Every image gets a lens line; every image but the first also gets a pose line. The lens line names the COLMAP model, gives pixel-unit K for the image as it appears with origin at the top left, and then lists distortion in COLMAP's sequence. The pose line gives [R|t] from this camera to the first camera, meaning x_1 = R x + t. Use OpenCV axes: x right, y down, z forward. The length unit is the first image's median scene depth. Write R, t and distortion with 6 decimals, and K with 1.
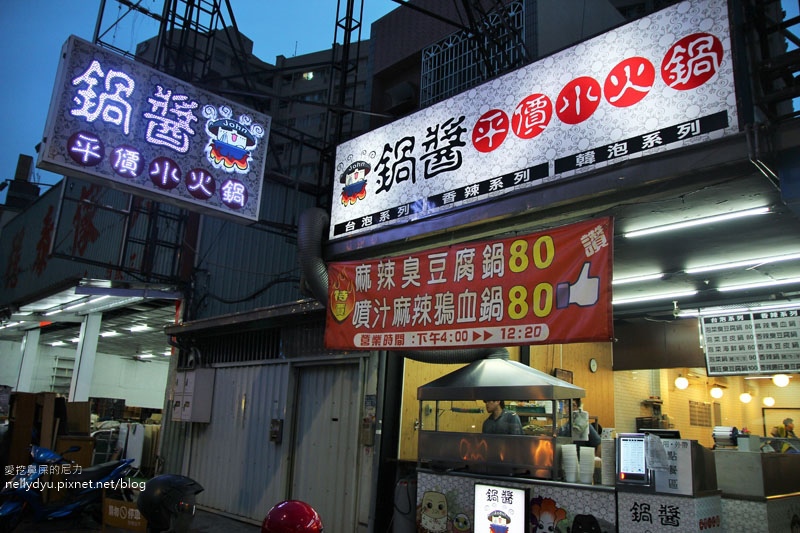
lens RADIAL K [[655.5, 0, 400.3], [0, 655.5, 239.9], [0, 0, 1]] dist [-0.131707, 0.120427]
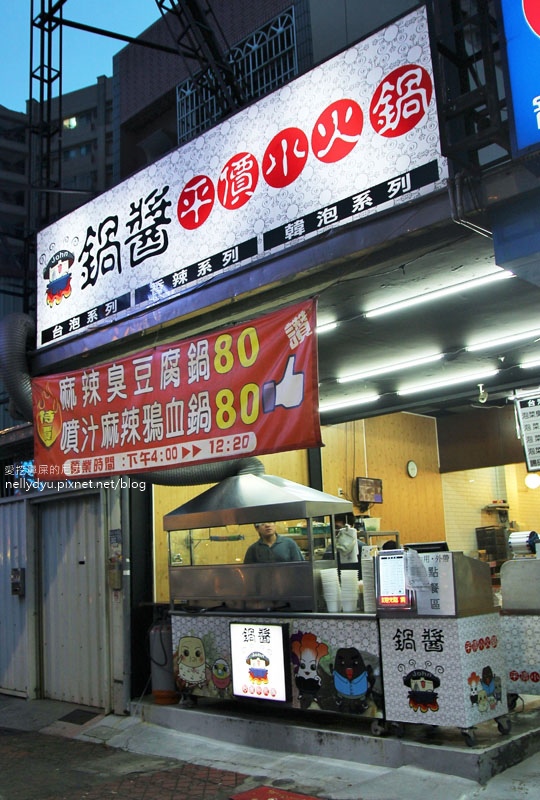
lens RADIAL K [[873.4, 0, 270.0], [0, 873.4, 400.0], [0, 0, 1]] dist [-0.137030, 0.148310]
pose [[0.995703, -0.092605, -0.000615, 0.212090], [0.092251, 0.991267, 0.094236, -0.015155], [-0.008117, -0.093888, 0.995550, -0.112606]]
